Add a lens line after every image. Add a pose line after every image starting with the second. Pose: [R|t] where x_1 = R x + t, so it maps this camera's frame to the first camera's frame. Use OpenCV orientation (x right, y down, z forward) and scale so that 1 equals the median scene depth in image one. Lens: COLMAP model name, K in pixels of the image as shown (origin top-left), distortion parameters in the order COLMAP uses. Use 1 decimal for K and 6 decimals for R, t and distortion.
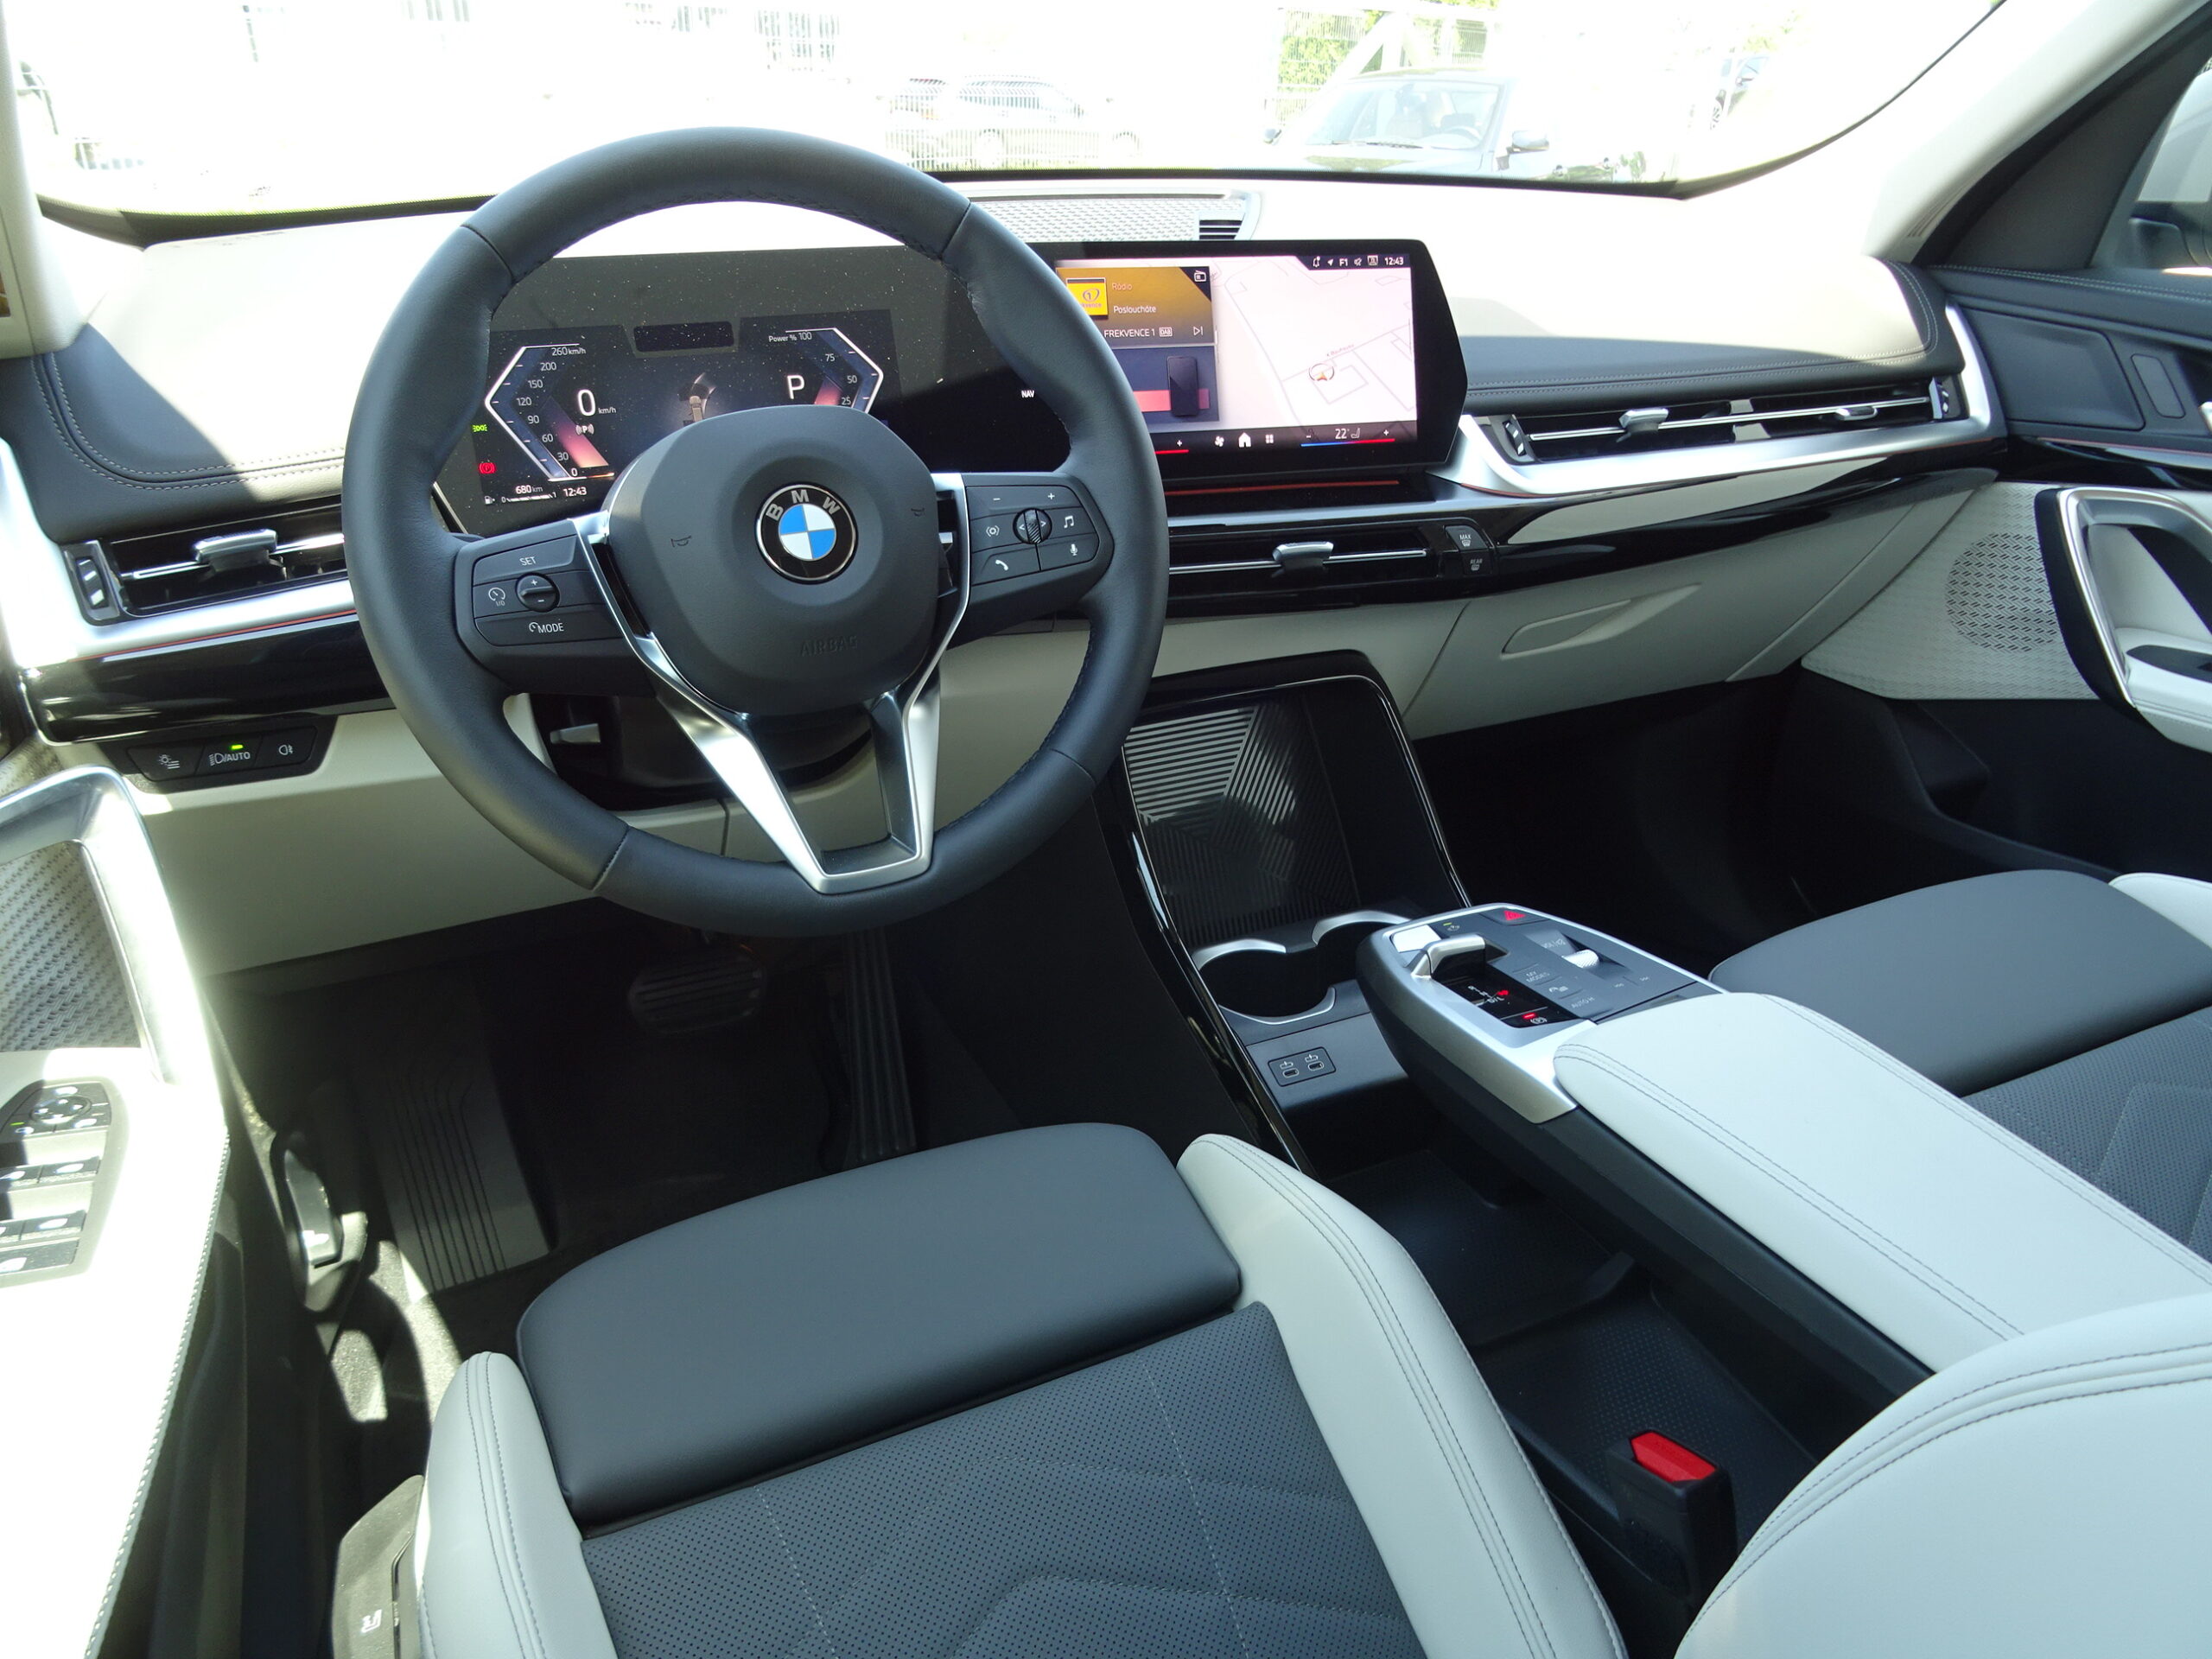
lens RADIAL K [[1574.4, 0, 1108.3], [0, 1574.4, 849.7], [0, 0, 1]] dist [-0.059292, 0.001750]
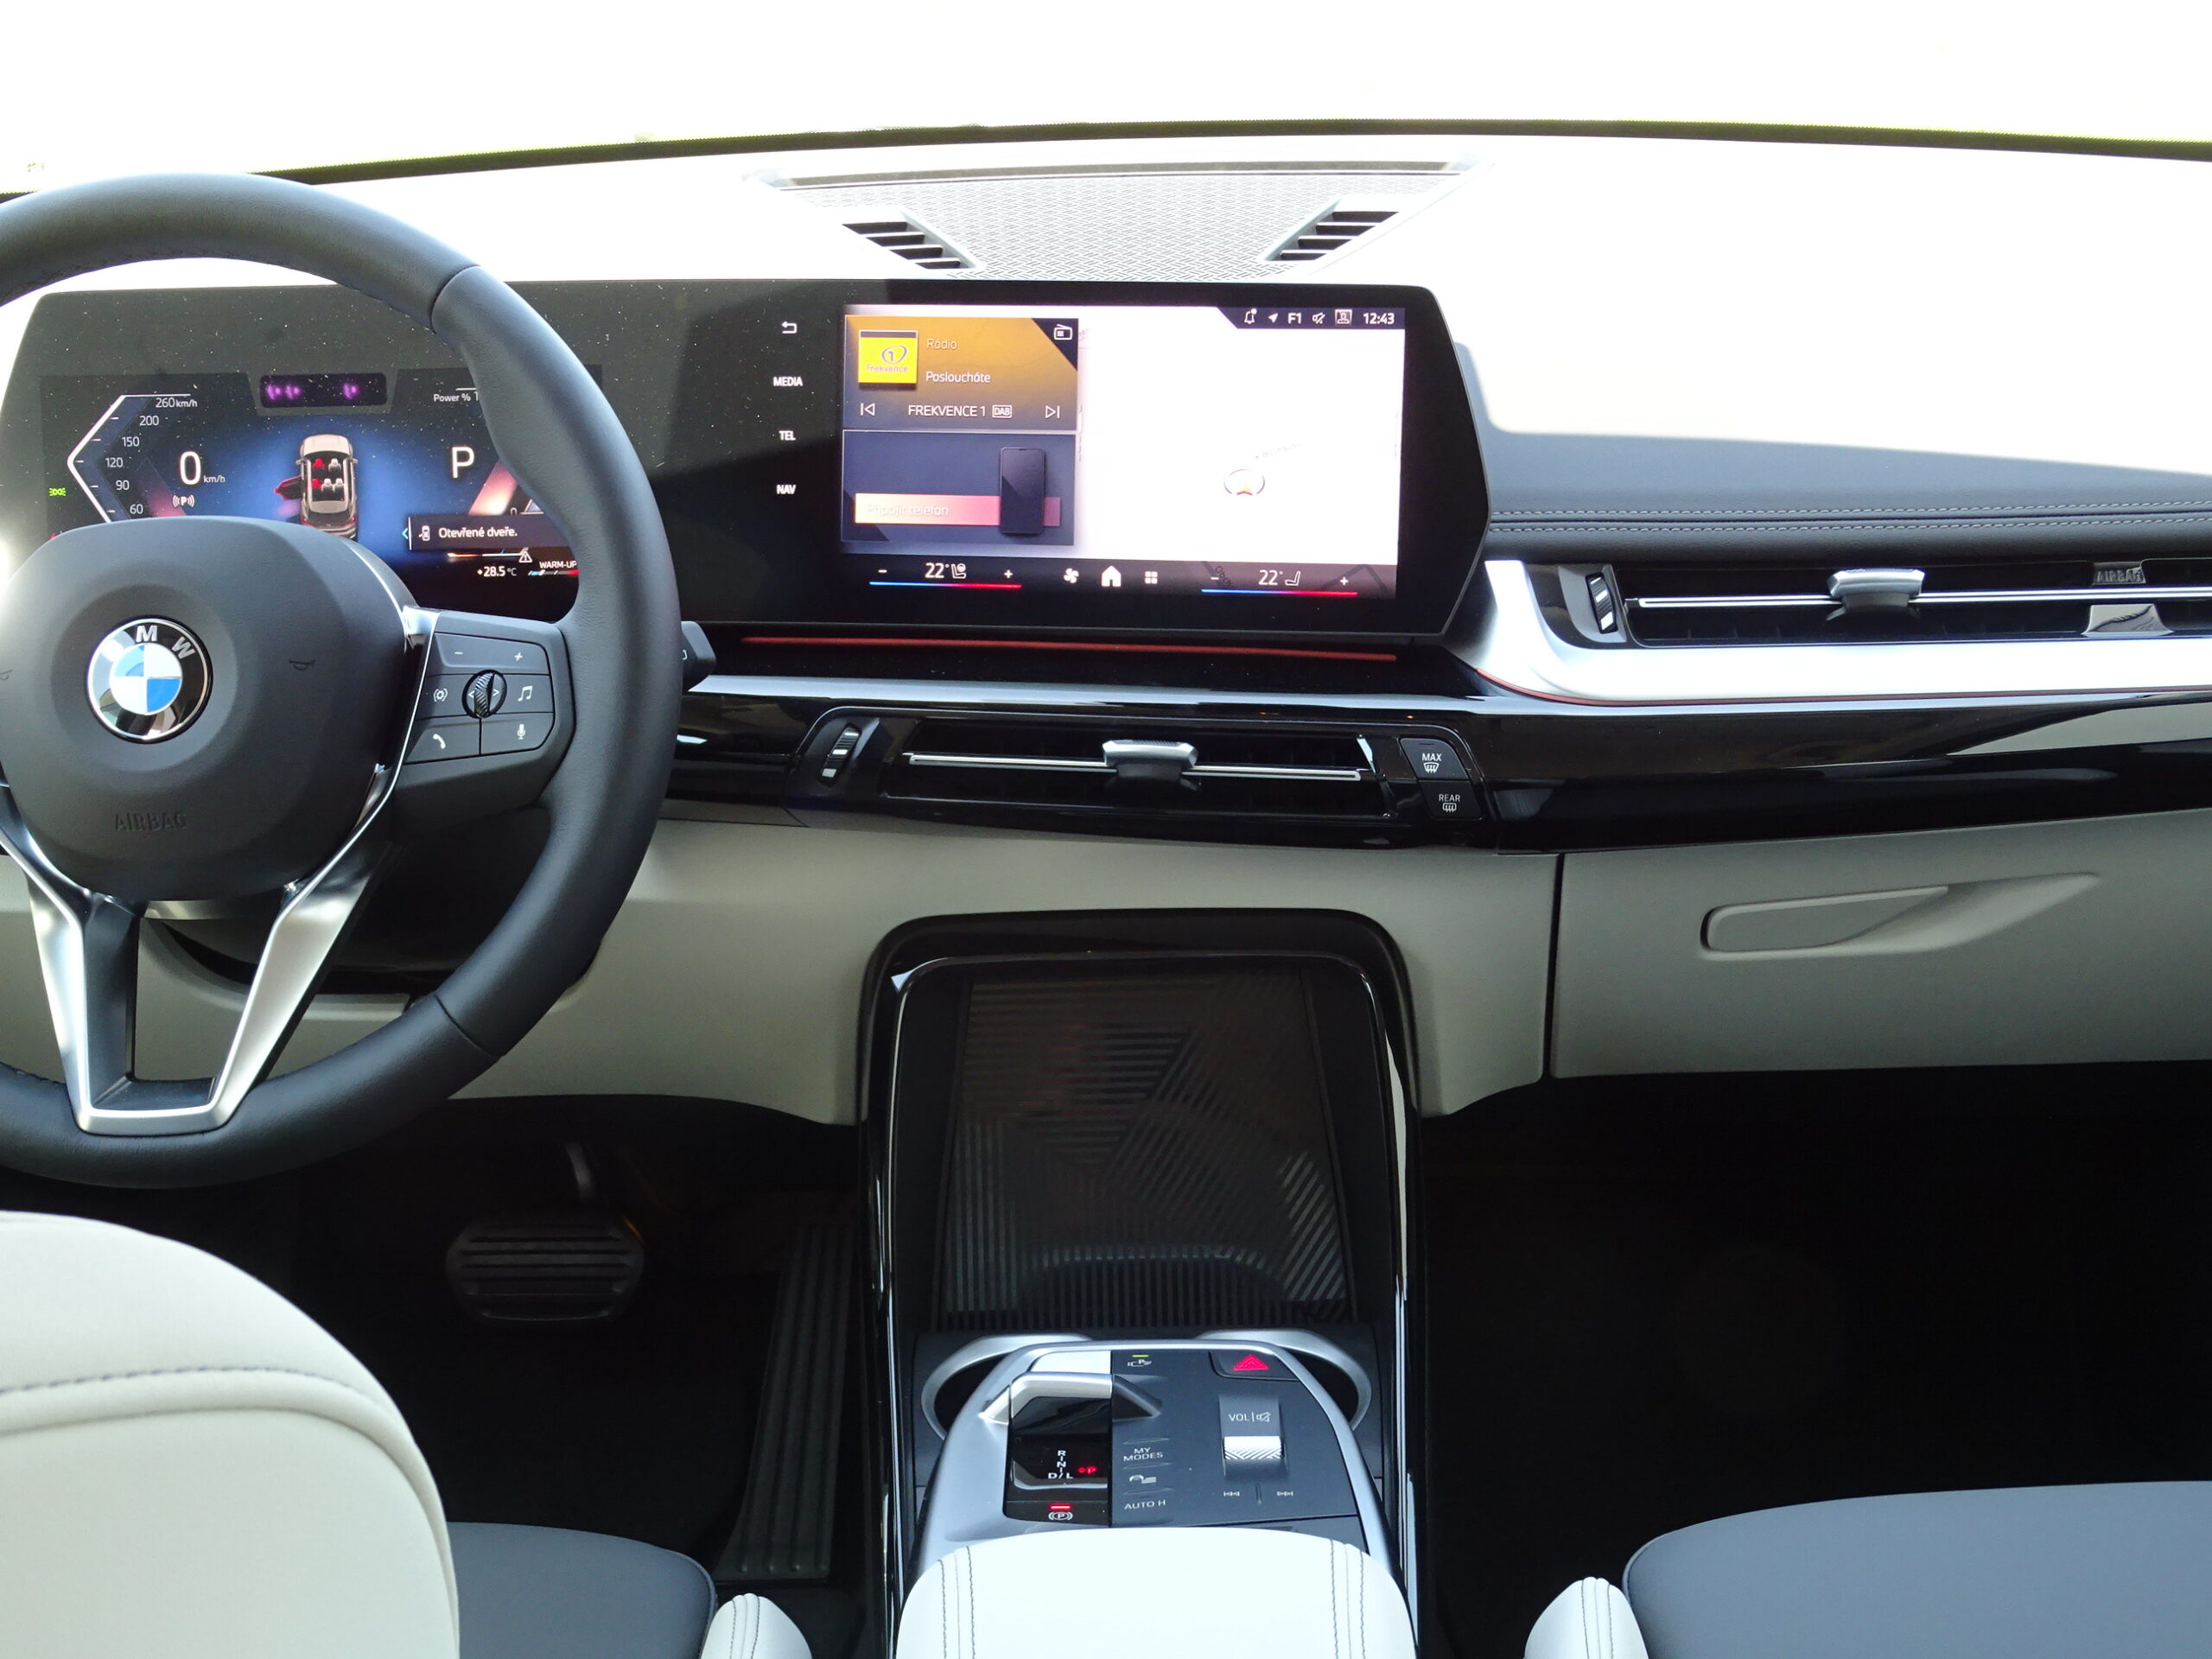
lens RADIAL K [[2777.4, 0, 1107.2], [0, 2777.4, 820.8], [0, 0, 1]] dist [-0.045084, 0.000000]
pose [[0.904402, 0.122229, -0.408799, 0.580127], [-0.163482, 0.984242, -0.067394, -0.081889], [0.394120, 0.127783, 0.910133, -0.051059]]
